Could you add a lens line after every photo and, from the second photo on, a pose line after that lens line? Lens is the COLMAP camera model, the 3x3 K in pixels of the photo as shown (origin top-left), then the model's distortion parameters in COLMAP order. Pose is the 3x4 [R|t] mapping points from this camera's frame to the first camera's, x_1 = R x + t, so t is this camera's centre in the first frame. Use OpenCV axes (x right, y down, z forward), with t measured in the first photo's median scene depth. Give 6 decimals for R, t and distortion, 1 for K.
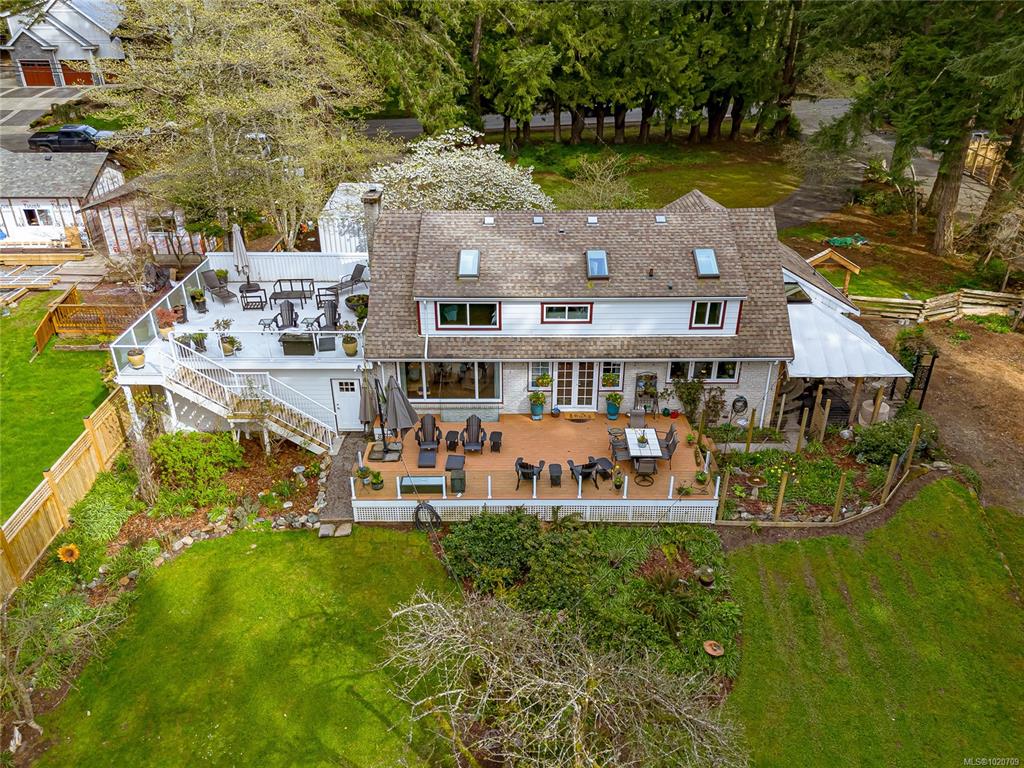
lens RADIAL K [[767.7, 0, 512.0], [0, 767.7, 384.0], [0, 0, 1]] dist [0.056221, -0.004075]
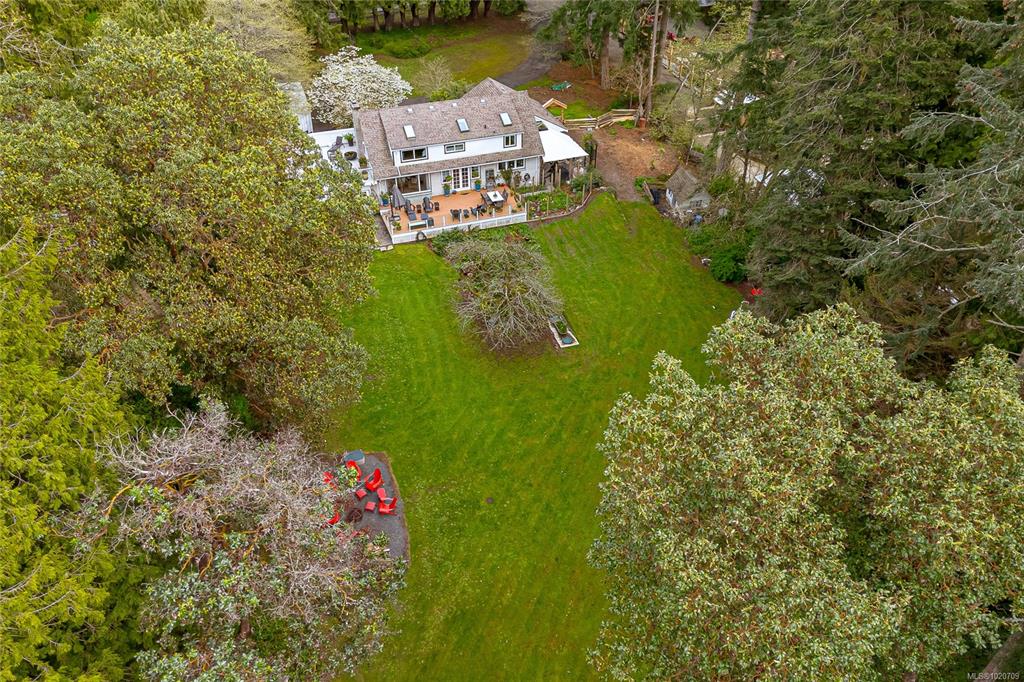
lens RADIAL K [[806.4, 0, 512.0], [0, 806.4, 341.0], [0, 0, 1]] dist [0.113554, -0.005932]
pose [[0.940717, -0.203071, 0.271687, -0.564369], [0.157009, 0.970701, 0.181902, 0.058336], [-0.300666, -0.128461, 0.945039, -1.508317]]
